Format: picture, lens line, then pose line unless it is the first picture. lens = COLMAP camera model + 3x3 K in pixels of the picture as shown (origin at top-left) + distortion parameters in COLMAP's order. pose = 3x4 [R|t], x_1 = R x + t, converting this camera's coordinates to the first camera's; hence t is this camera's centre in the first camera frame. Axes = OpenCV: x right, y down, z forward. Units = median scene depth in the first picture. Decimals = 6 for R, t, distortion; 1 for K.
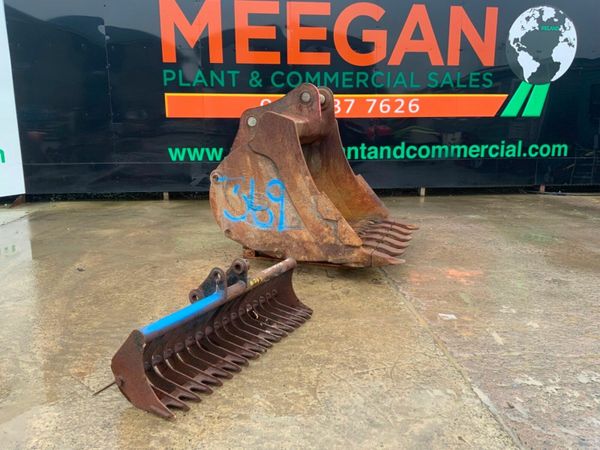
lens RADIAL K [[489.2, 0, 299.8], [0, 489.2, 232.6], [0, 0, 1]] dist [0.031533, -0.082914]
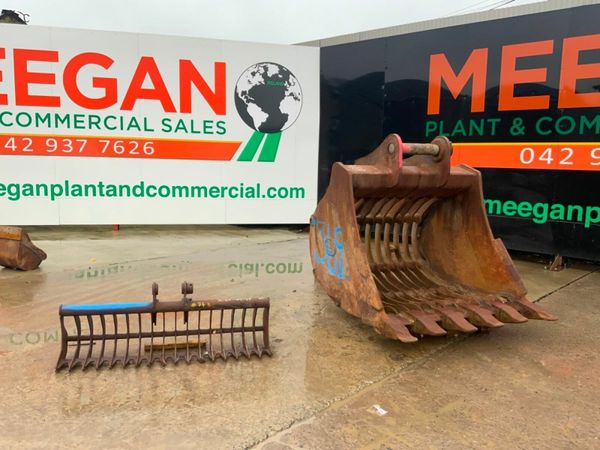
lens RADIAL K [[497.0, 0, 300.0], [0, 497.0, 225.0], [0, 0, 1]] dist [0.107300, -0.207674]
pose [[0.671836, 0.108070, -0.732774, 0.337075], [-0.192241, 0.980839, -0.031600, -0.033047], [0.715318, 0.162099, 0.679738, 0.125181]]
